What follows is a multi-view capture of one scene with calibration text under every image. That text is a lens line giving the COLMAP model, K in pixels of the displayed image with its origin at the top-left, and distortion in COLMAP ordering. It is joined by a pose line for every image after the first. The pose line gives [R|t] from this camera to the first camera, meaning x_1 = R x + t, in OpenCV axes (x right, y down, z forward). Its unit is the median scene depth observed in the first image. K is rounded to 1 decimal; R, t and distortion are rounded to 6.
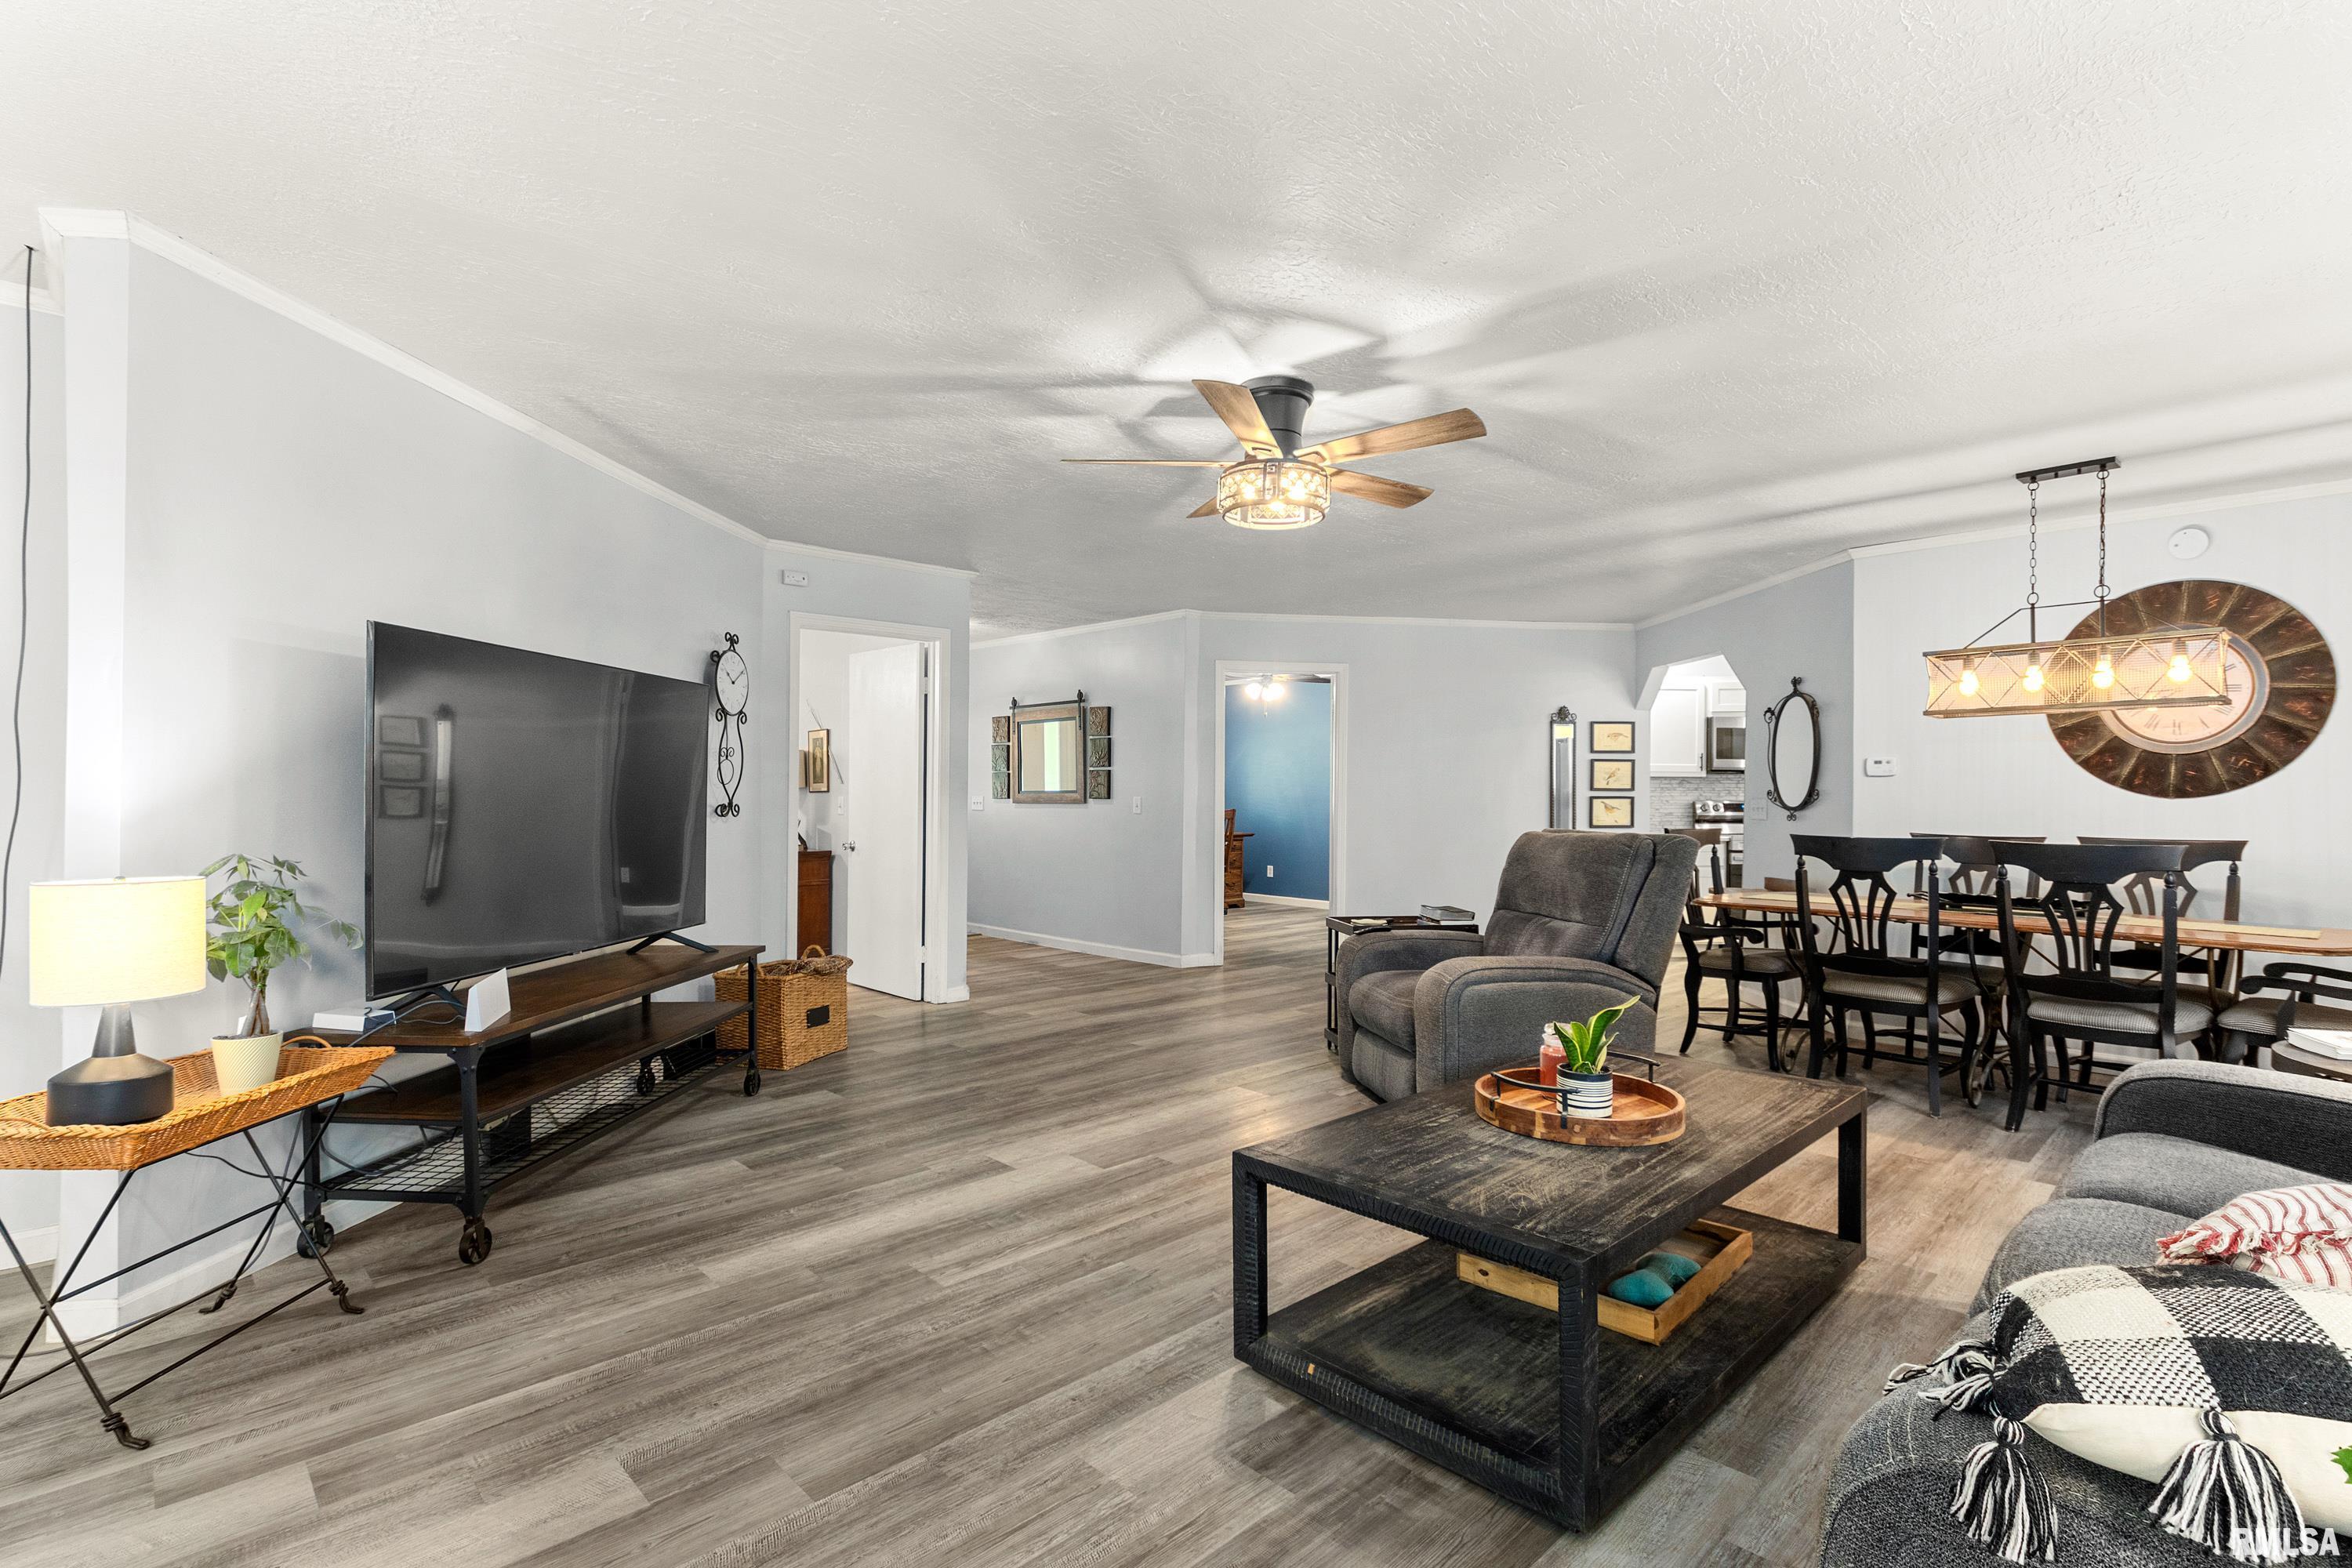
lens RADIAL K [[1111.8, 0, 1154.6], [0, 1111.8, 784.2], [0, 0, 1]] dist [-0.007242, -0.001042]
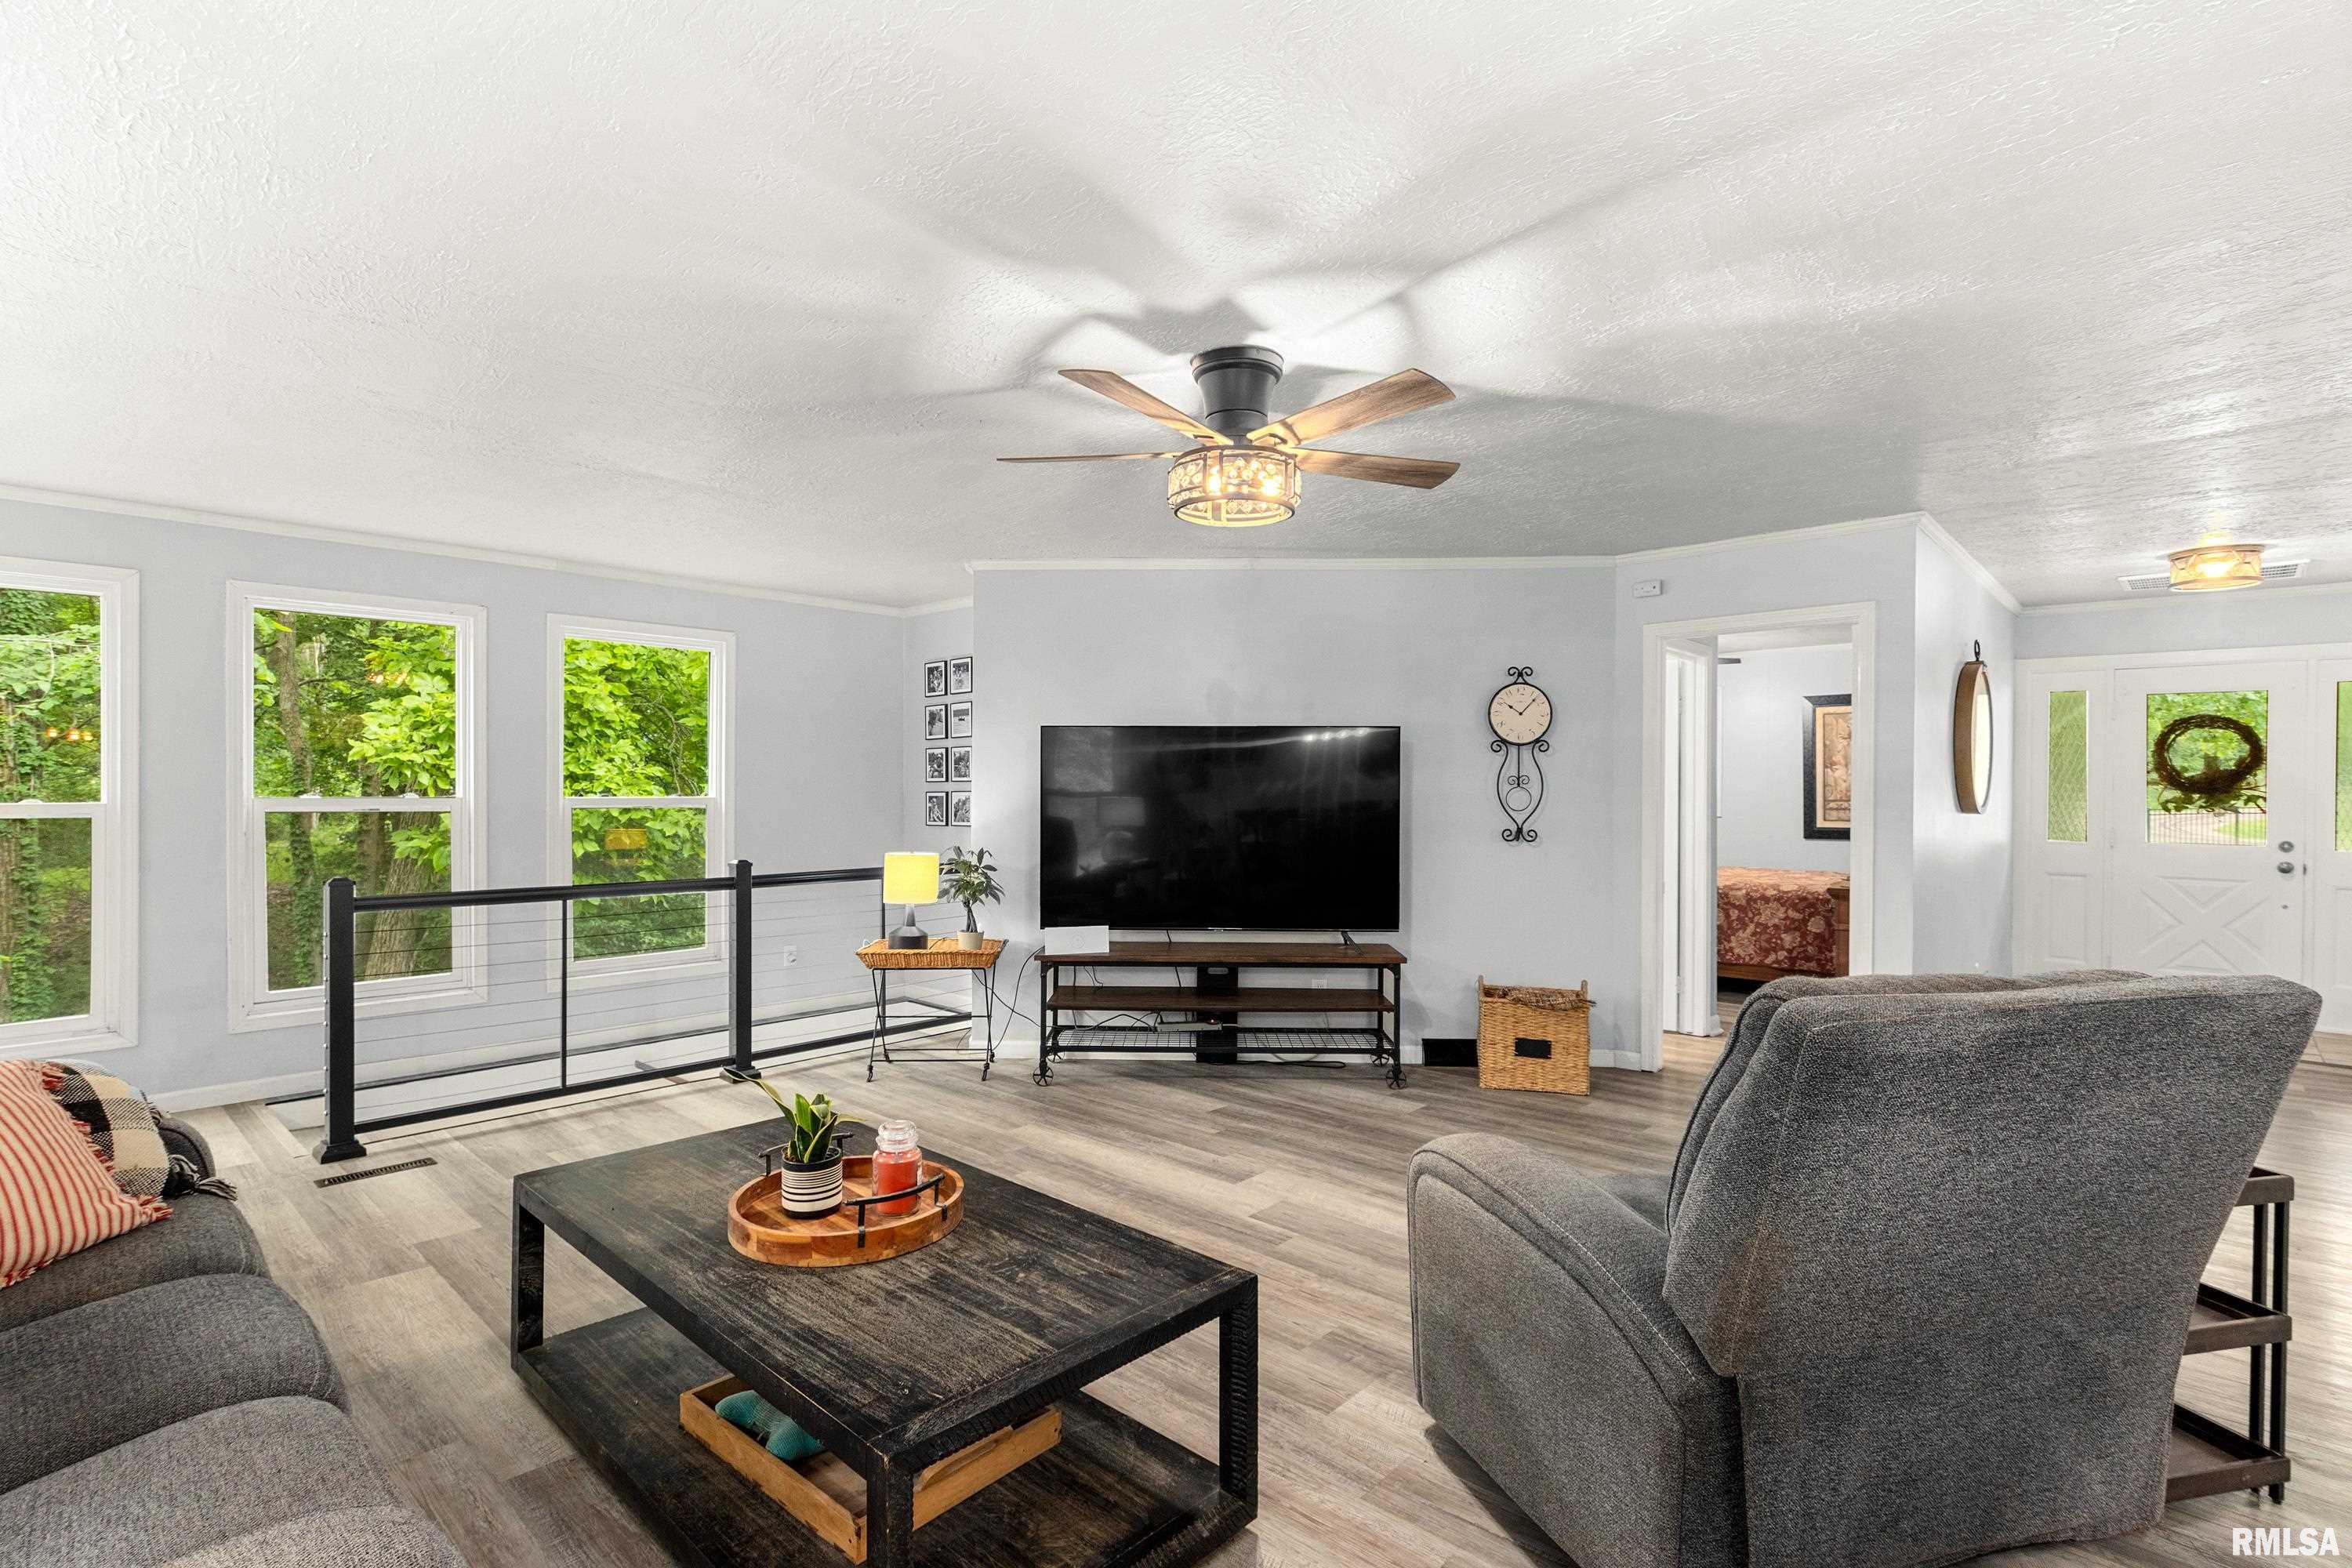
lens RADIAL K [[1094.8, 0, 1168.2], [0, 1094.8, 797.1], [0, 0, 1]] dist [-0.000182, -0.003750]
pose [[0.059423, 0.004326, -0.998223, 0.916466], [0.006485, 0.999968, 0.004719, -0.029381], [0.998212, -0.006754, 0.059394, 0.877452]]
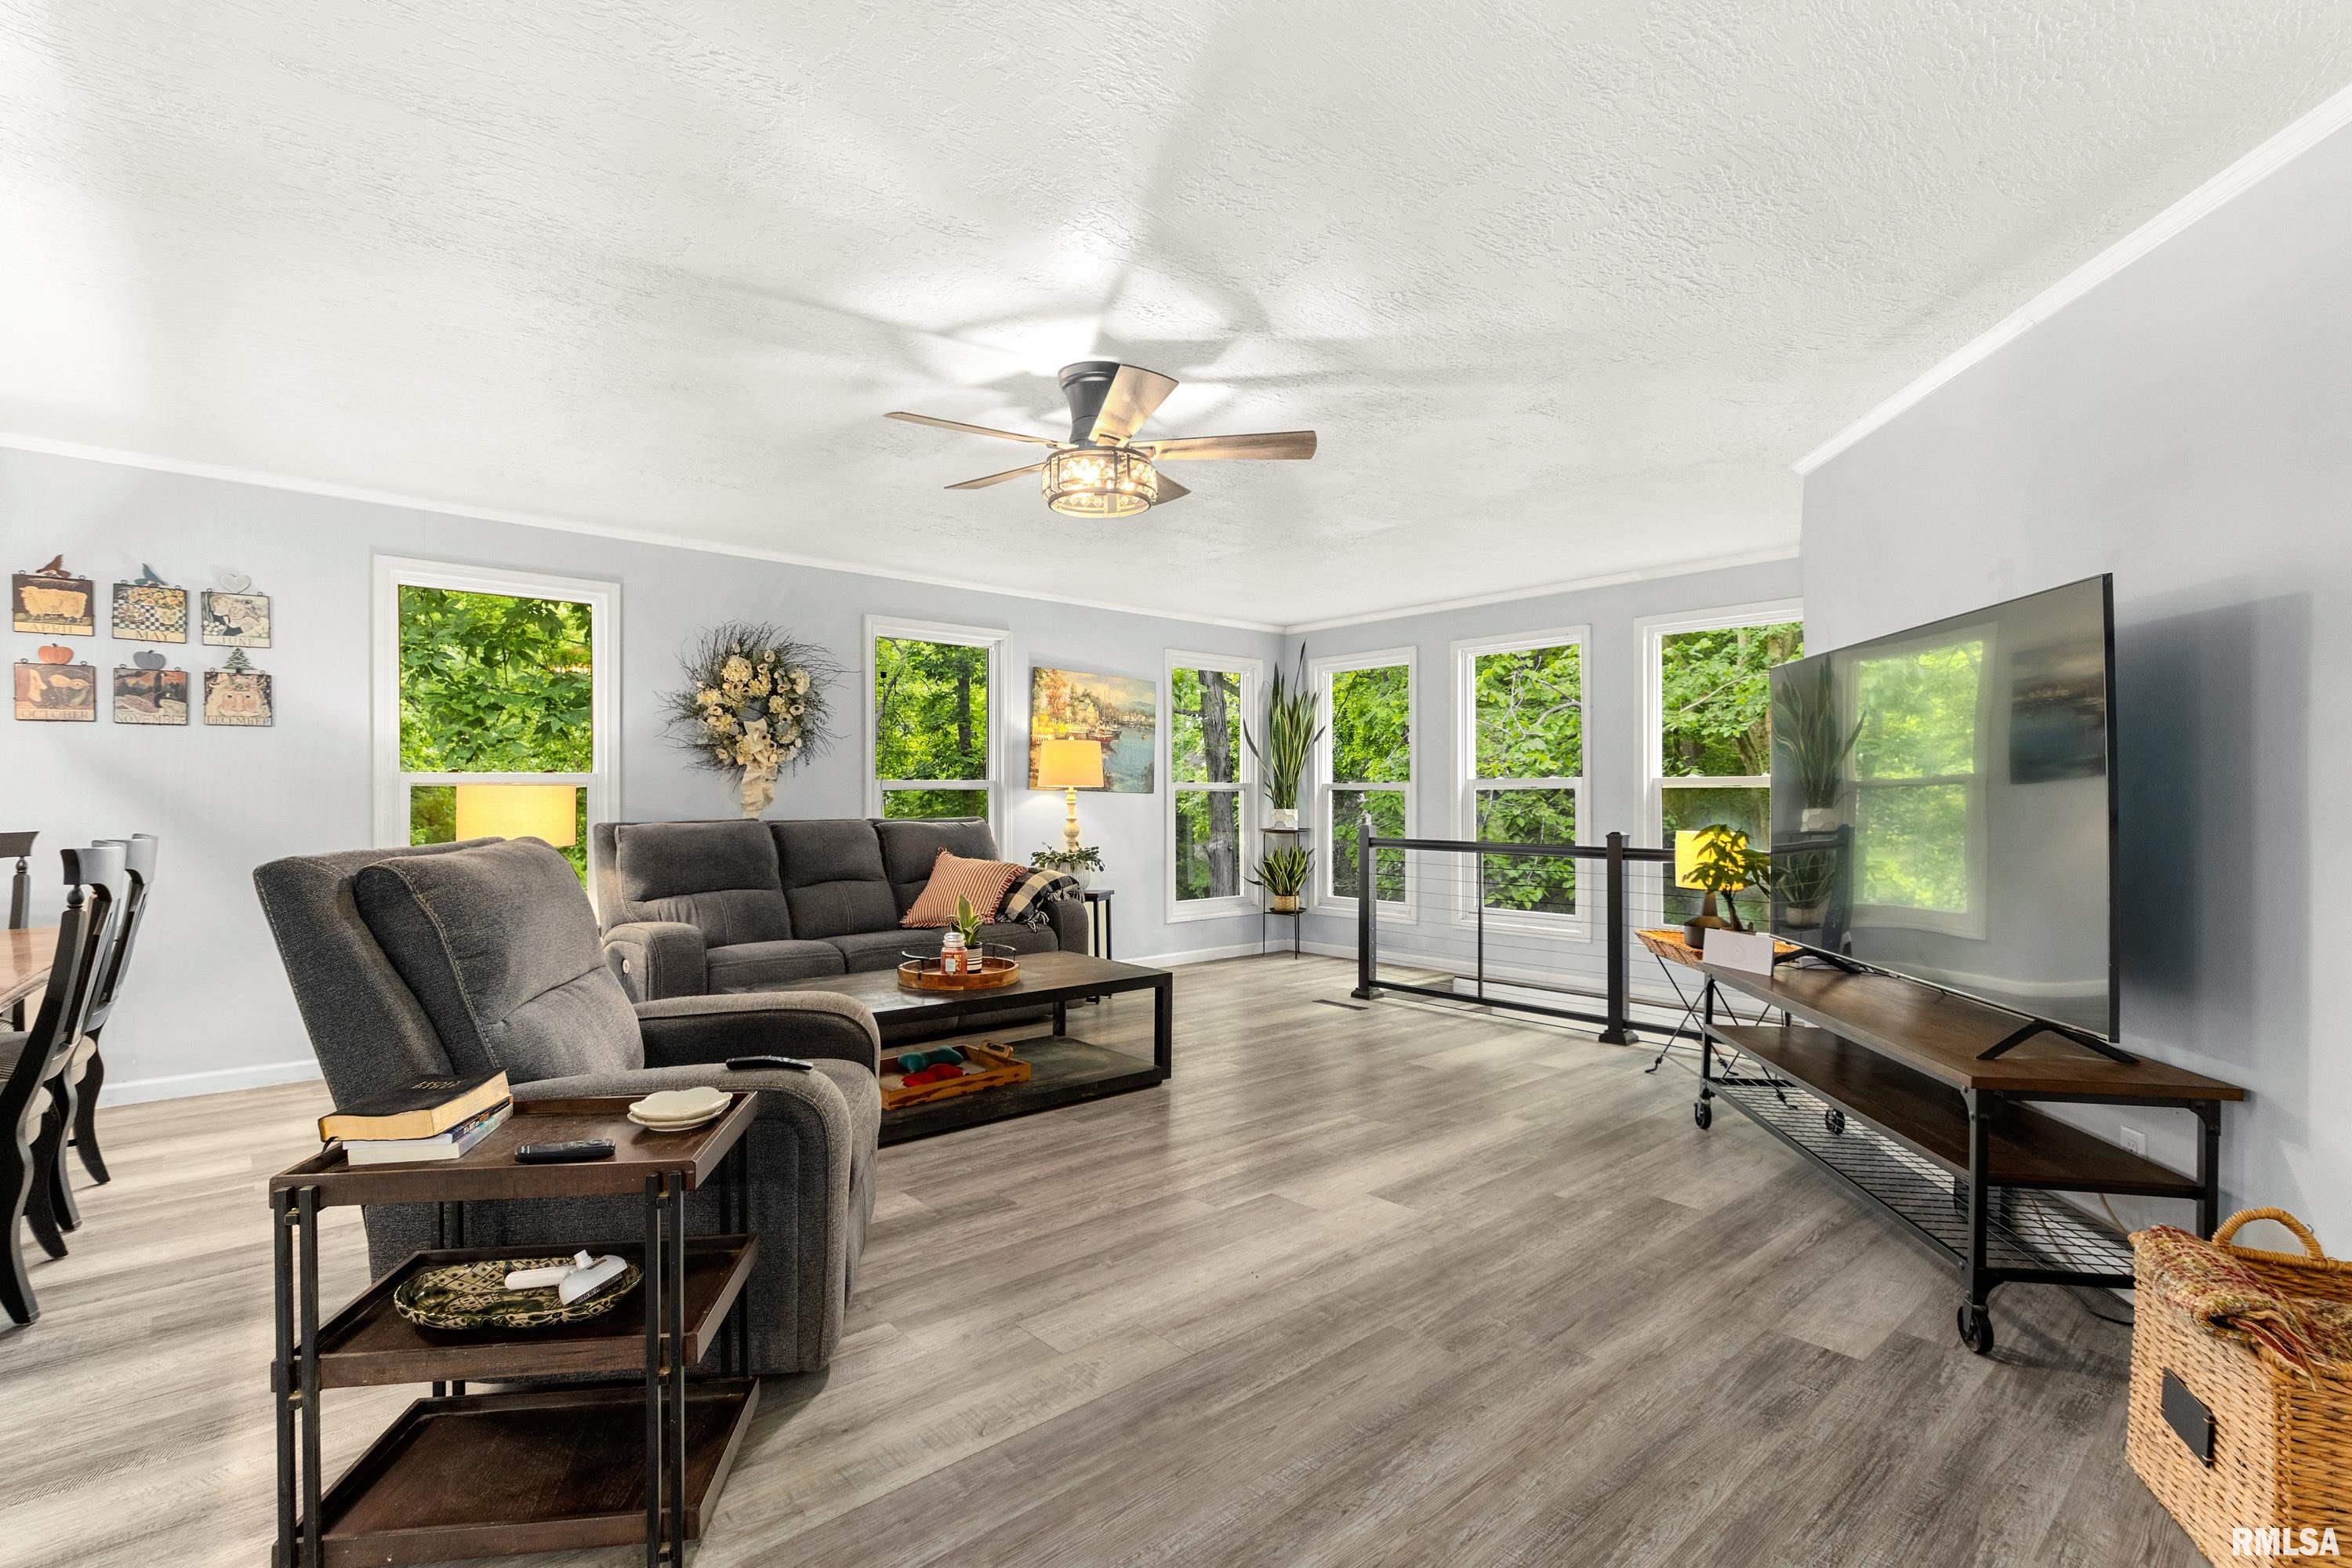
lens RADIAL K [[1094.8, 0, 1168.2], [0, 1094.8, 797.1], [0, 0, 1]] dist [-0.000182, -0.003750]
pose [[-0.999362, -0.003529, 0.035530, 0.009717], [-0.003858, 0.999950, -0.009194, 0.024858], [-0.035496, -0.009326, -0.999326, 1.921131]]
